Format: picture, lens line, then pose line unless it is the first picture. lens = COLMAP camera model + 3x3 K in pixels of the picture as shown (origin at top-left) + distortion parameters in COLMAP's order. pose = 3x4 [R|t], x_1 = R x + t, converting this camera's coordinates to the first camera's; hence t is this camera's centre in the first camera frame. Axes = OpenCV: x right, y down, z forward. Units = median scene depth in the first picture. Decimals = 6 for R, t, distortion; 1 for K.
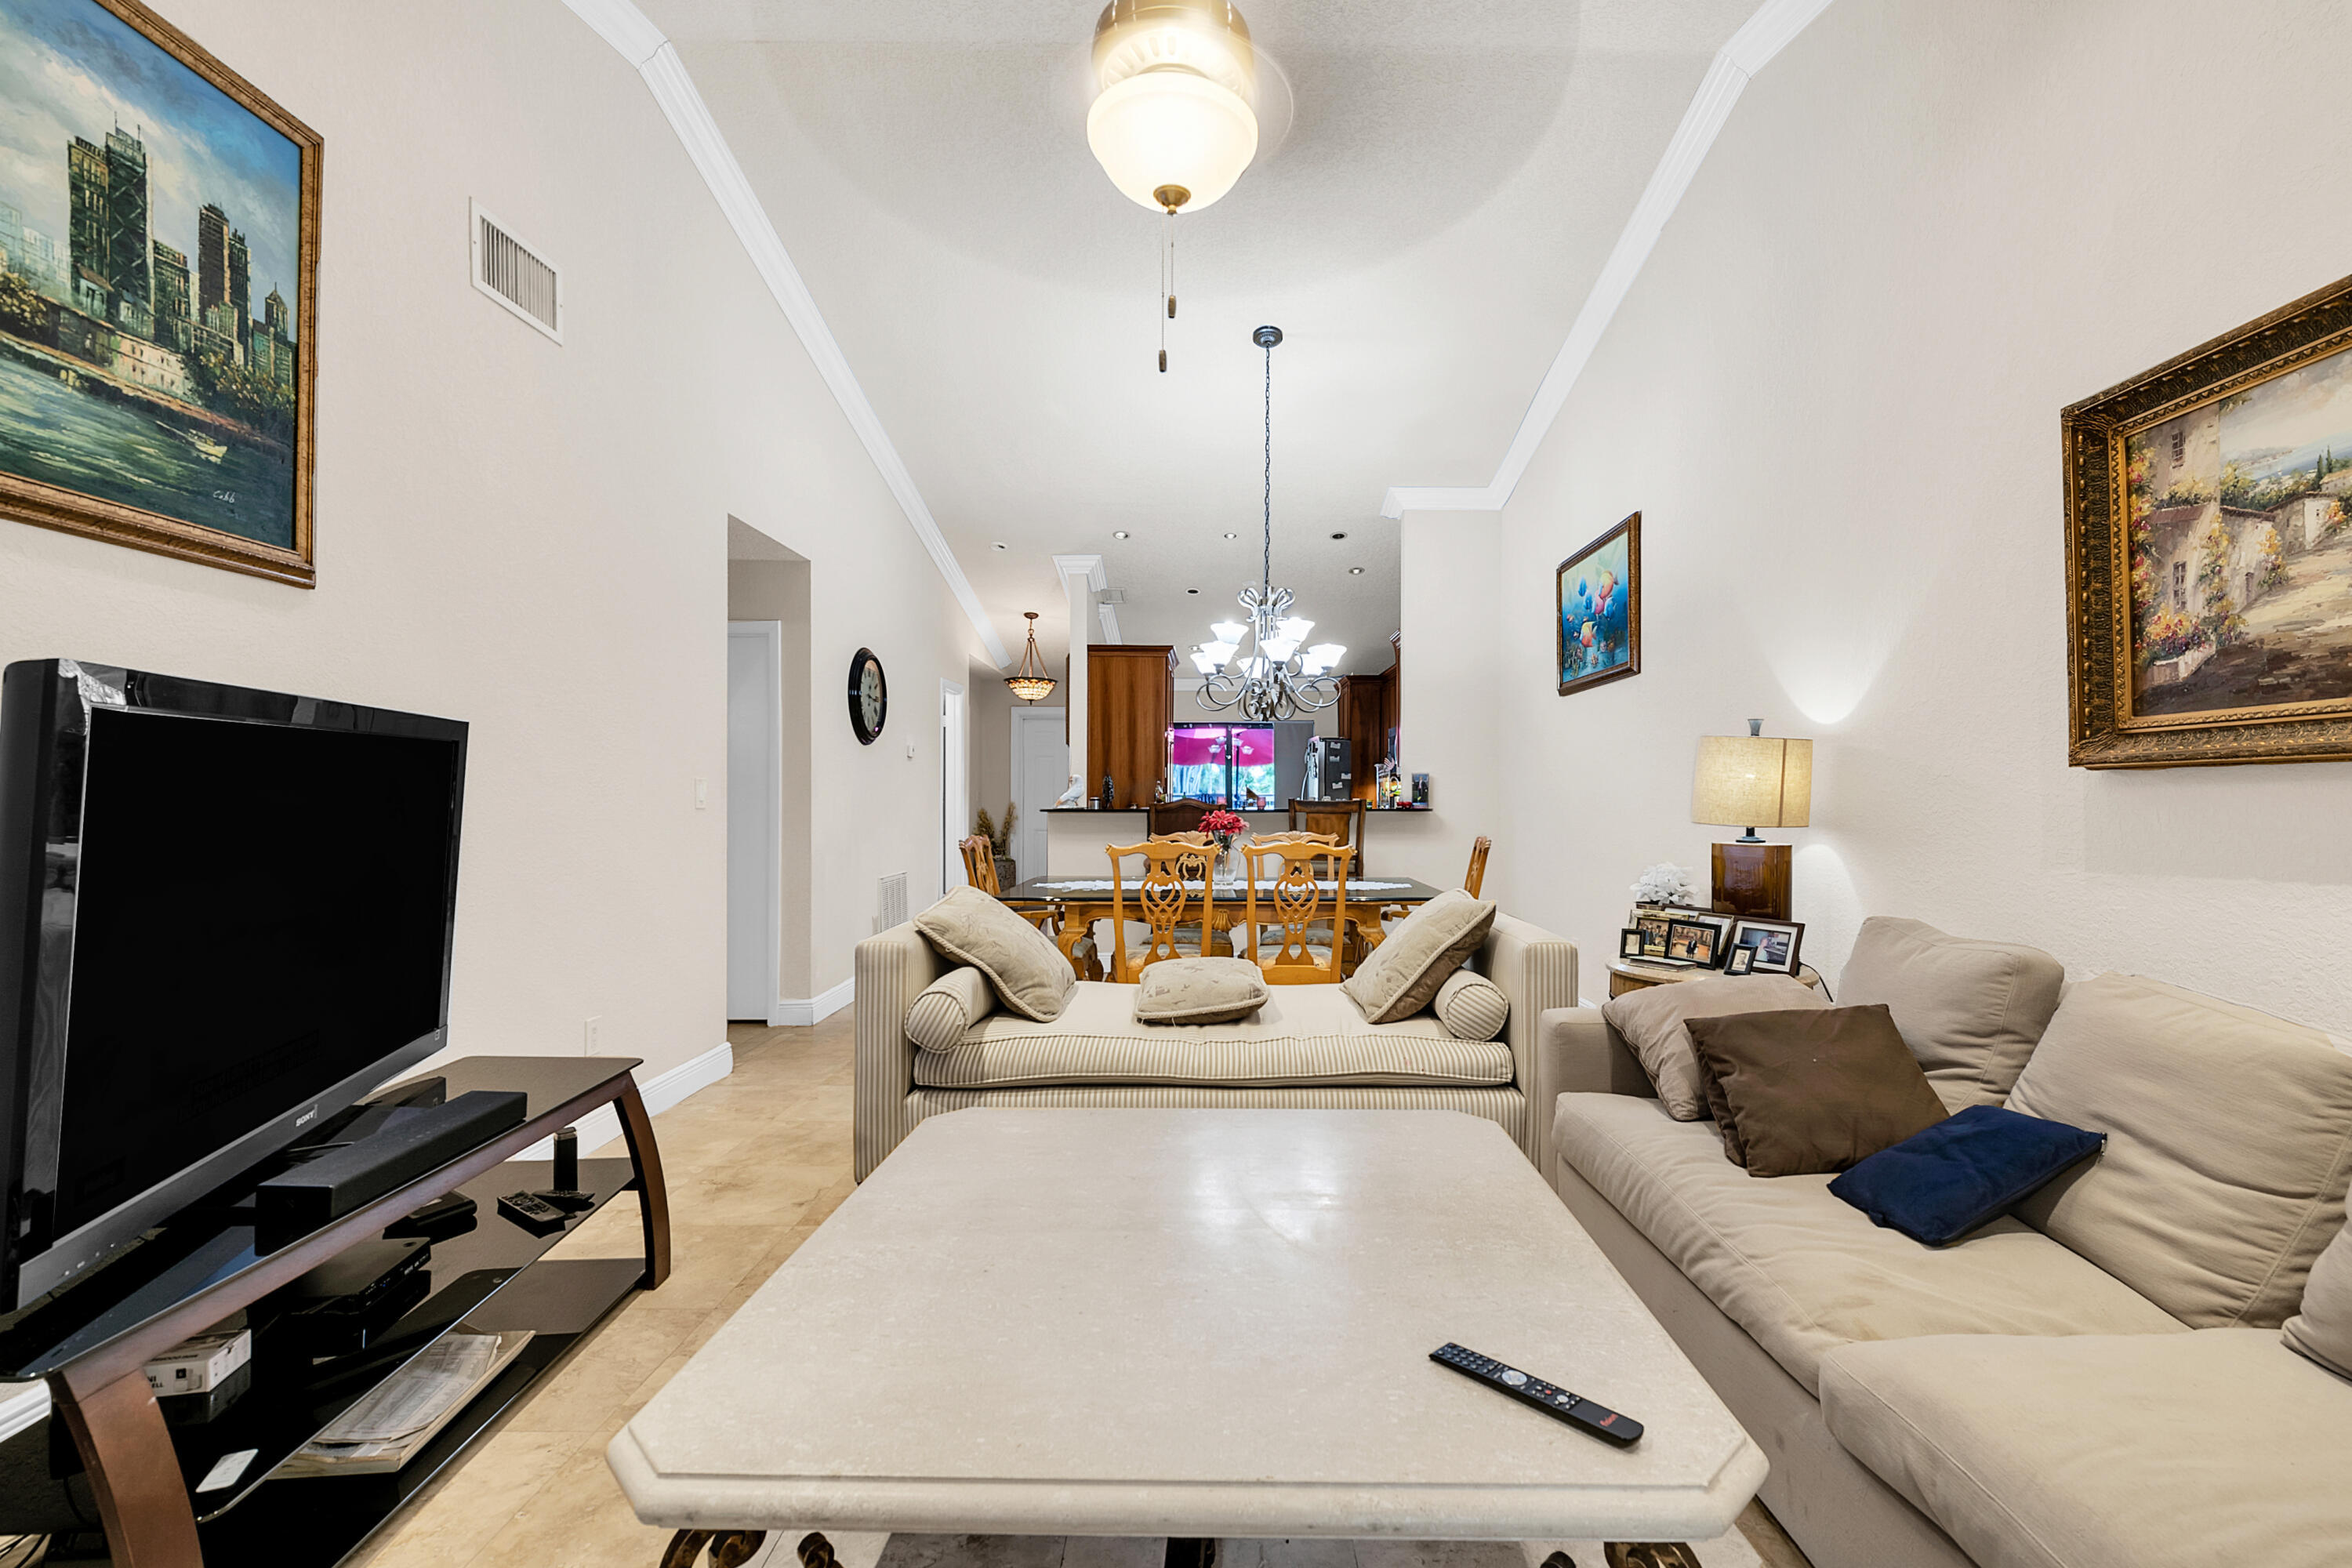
lens RADIAL K [[1042.7, 0, 1192.2], [0, 1042.7, 780.4], [0, 0, 1]] dist [0.003216, 0.000171]
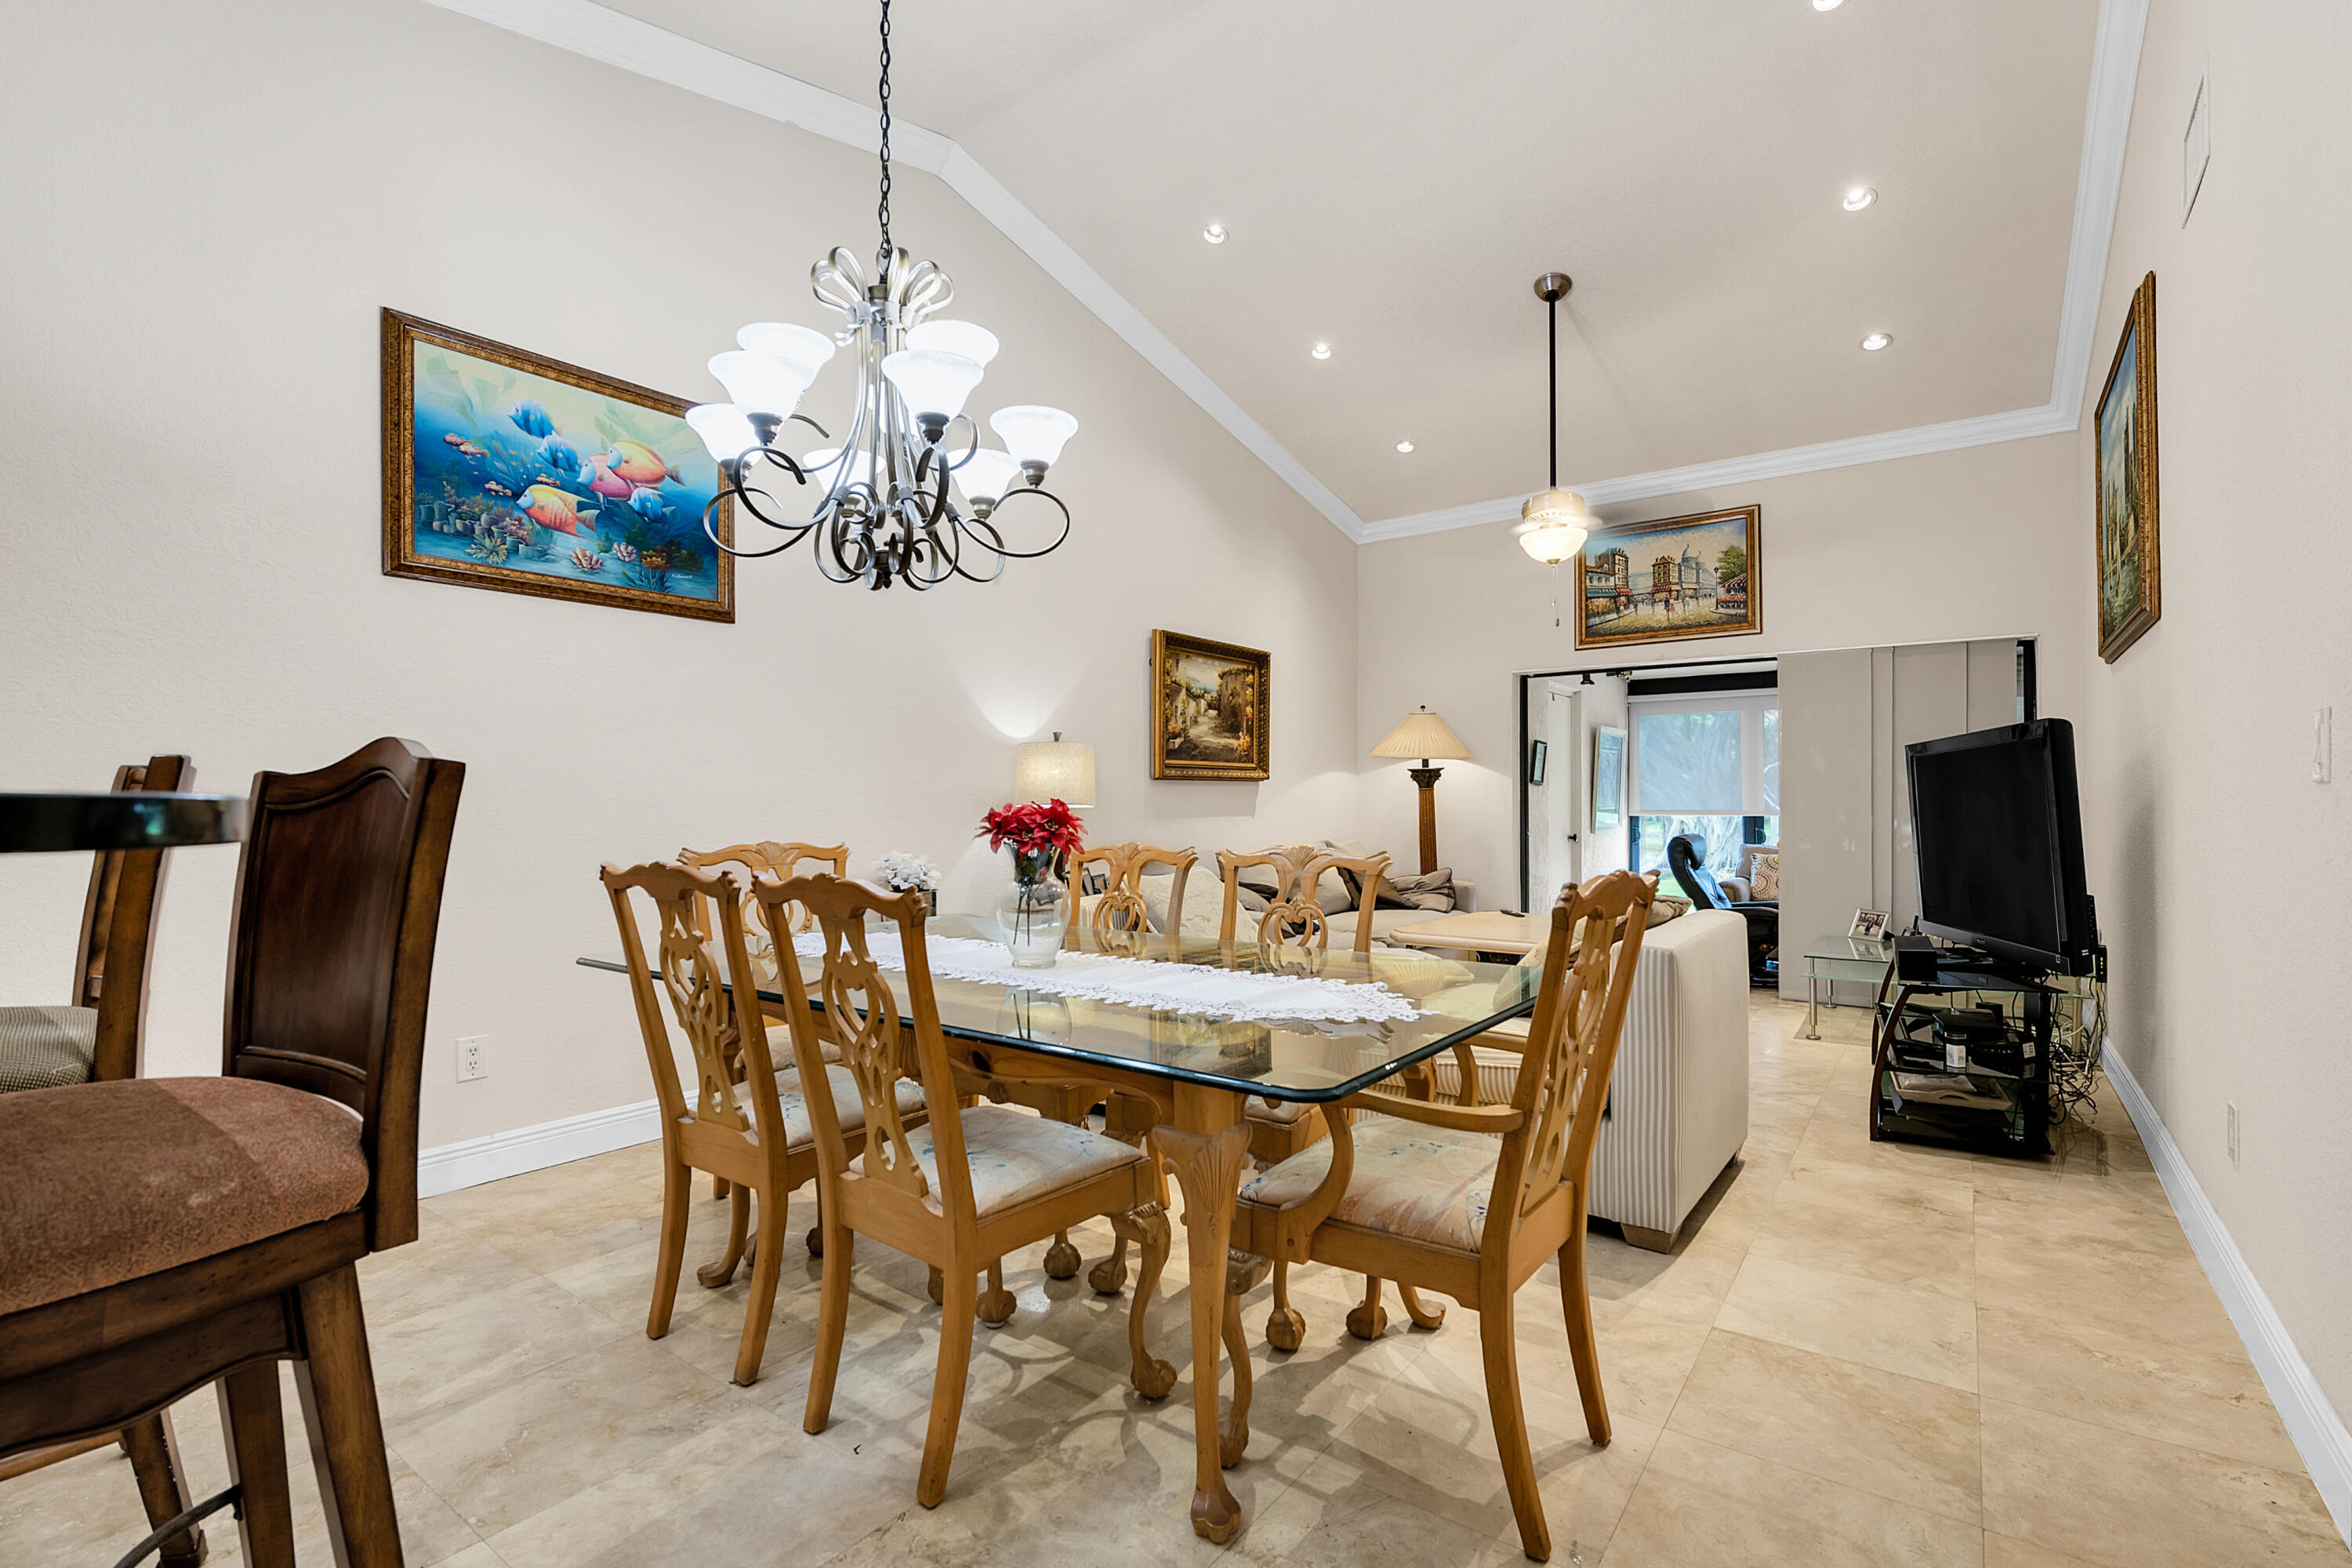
lens RADIAL K [[1042.7, 0, 1190.0], [0, 1042.7, 800.7], [0, 0, 1]] dist [0.003216, 0.000171]
pose [[-0.808087, 0.000188, 0.589063, -0.251341], [-0.011156, 0.999816, -0.015622, 0.030465], [-0.588957, -0.019195, -0.807936, 1.131004]]
